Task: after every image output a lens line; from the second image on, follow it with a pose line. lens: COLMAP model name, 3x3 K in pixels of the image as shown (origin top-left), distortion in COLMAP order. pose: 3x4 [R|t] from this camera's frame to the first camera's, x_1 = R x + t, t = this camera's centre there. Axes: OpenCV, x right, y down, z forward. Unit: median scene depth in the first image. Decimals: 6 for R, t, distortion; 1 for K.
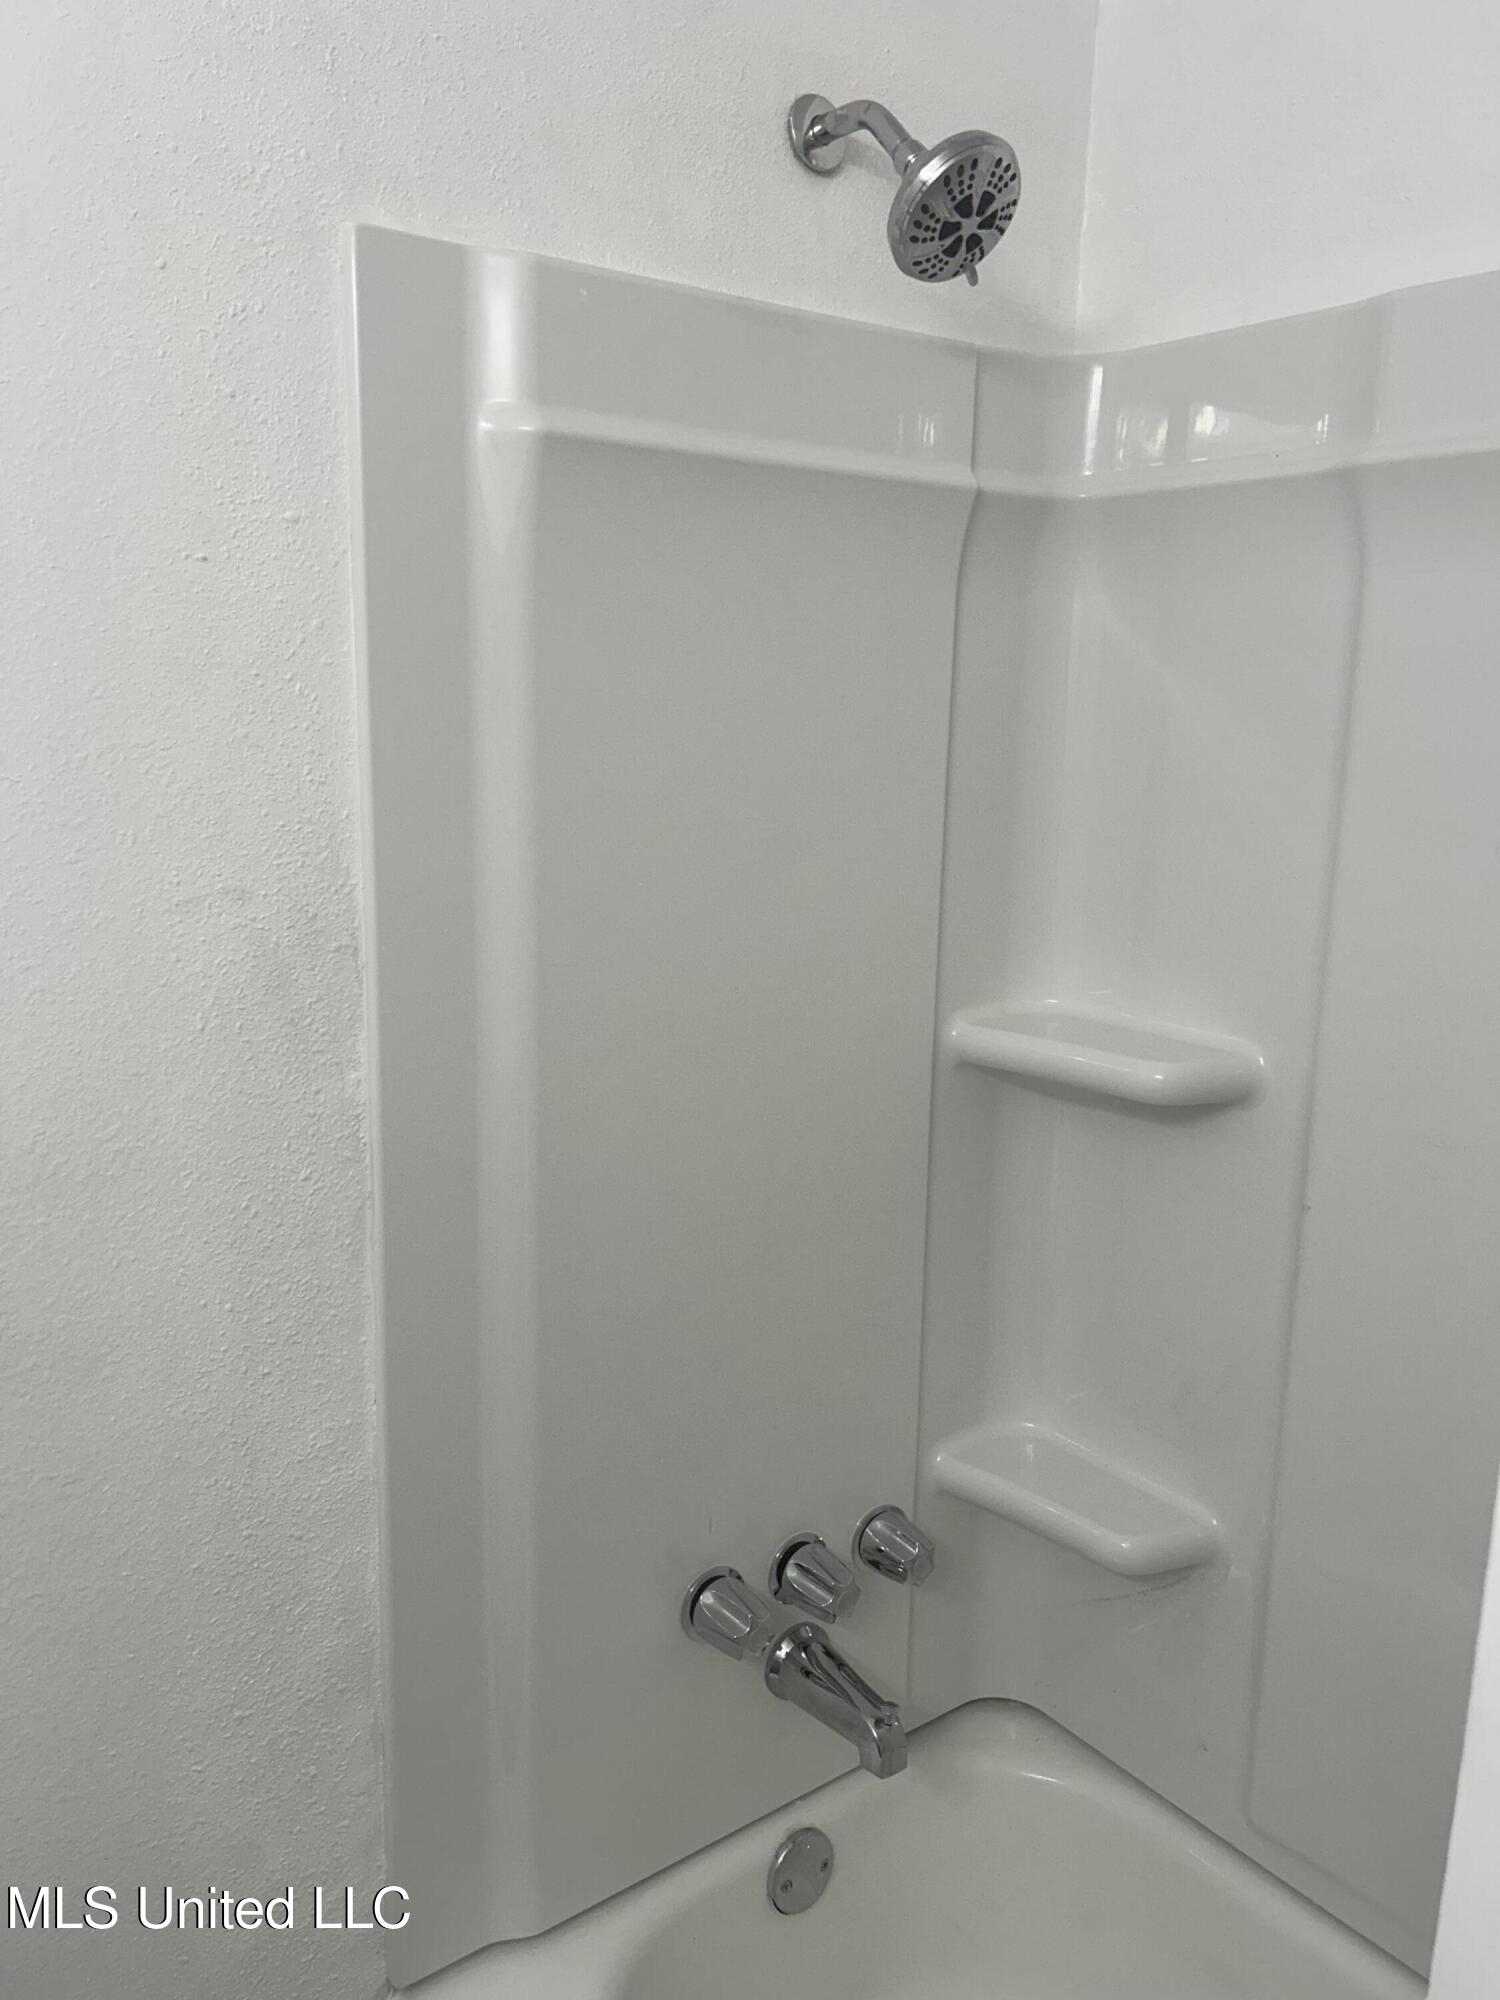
lens RADIAL K [[1589.6, 0, 717.5], [0, 1589.6, 1045.3], [0, 0, 1]] dist [0.053521, -0.061529]
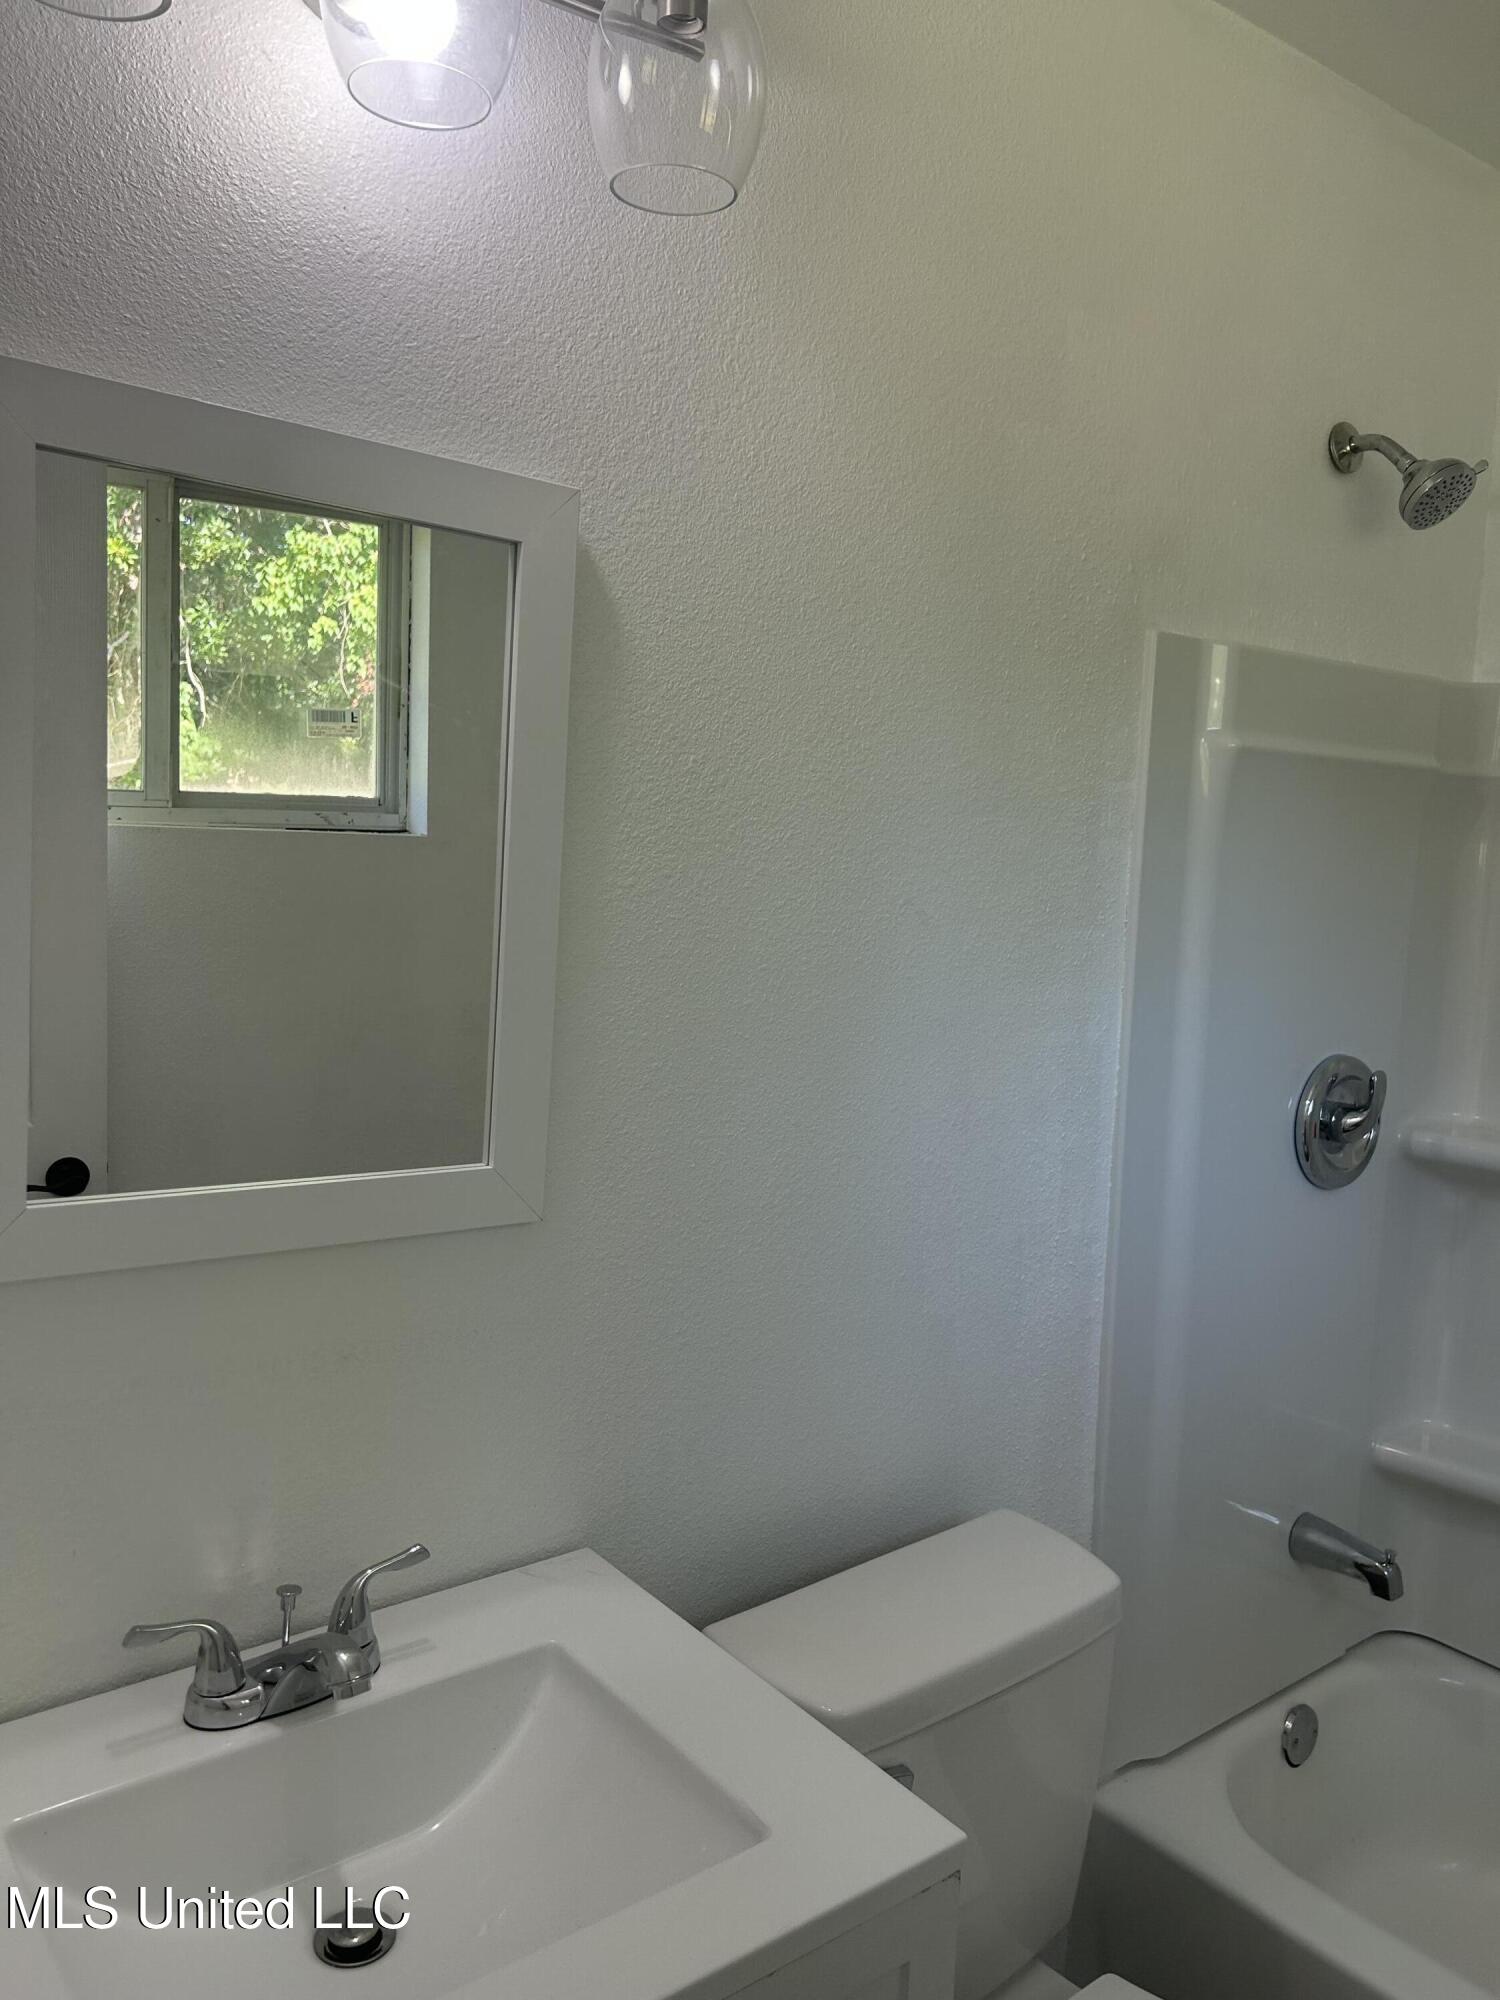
lens RADIAL K [[1509.1, 0, 737.7], [0, 1509.1, 1001.0], [0, 0, 1]] dist [0.058212, -0.061154]
pose [[0.999344, 0.027395, 0.023675, -0.575769], [-0.024683, 0.993835, -0.108084, 0.045836], [-0.026490, 0.107429, 0.993860, -0.437042]]
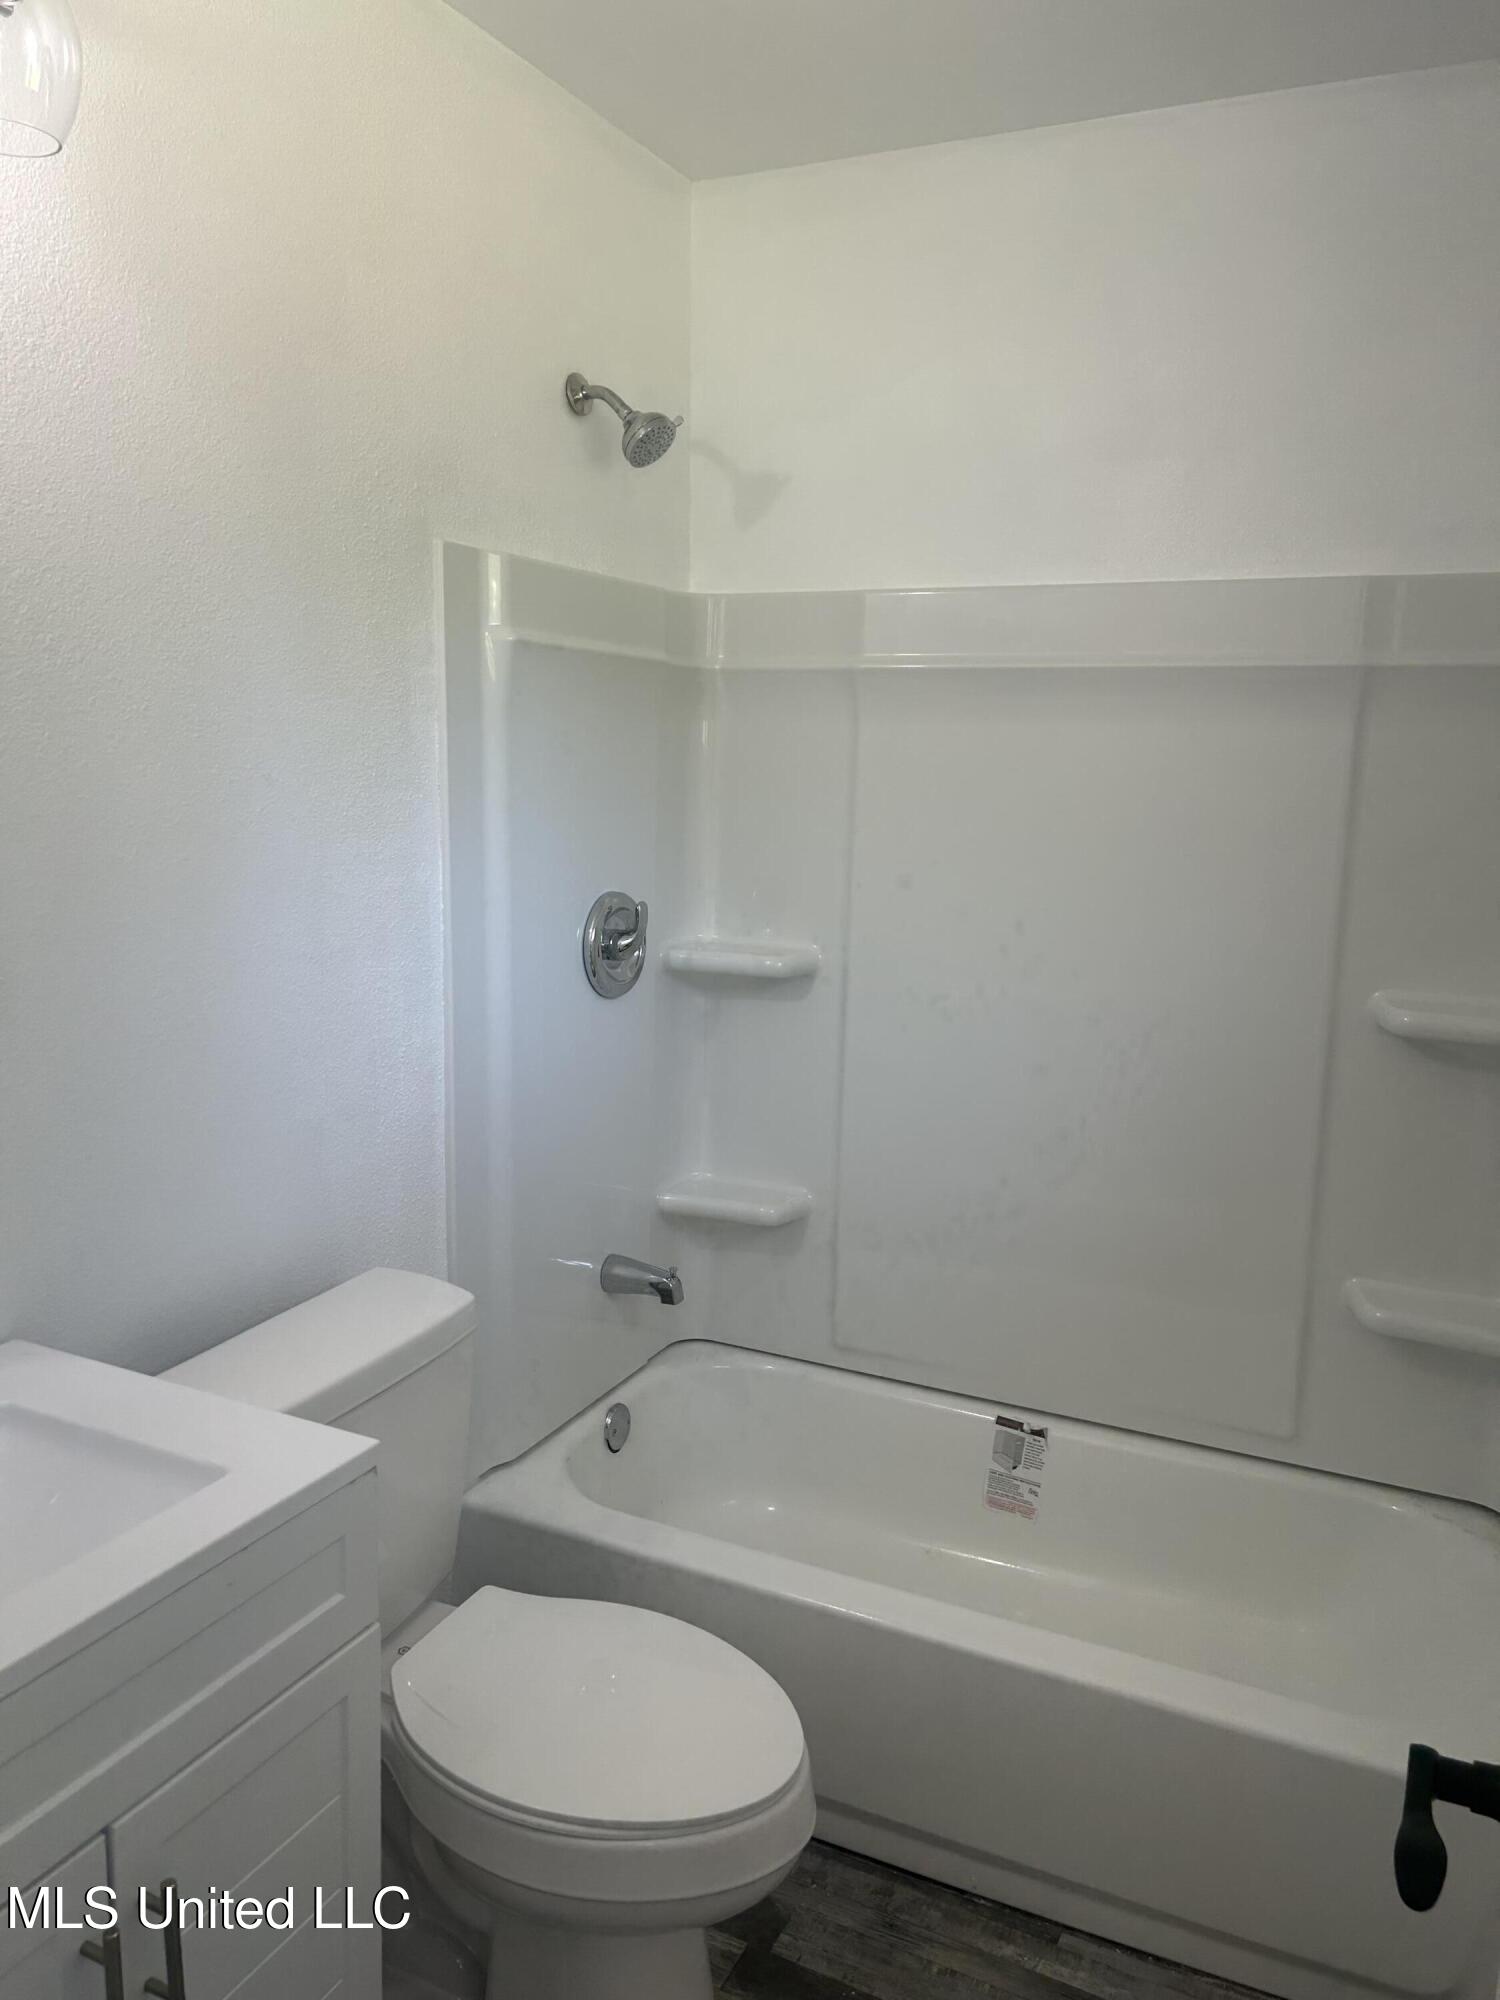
lens RADIAL K [[1509.1, 0, 752.6], [0, 1509.1, 1011.3], [0, 0, 1]] dist [0.058212, -0.061154]
pose [[0.885960, -0.066607, 0.458954, -0.662840], [0.086847, 0.995954, -0.023108, 0.129074], [-0.455557, 0.060332, 0.888160, -0.694637]]
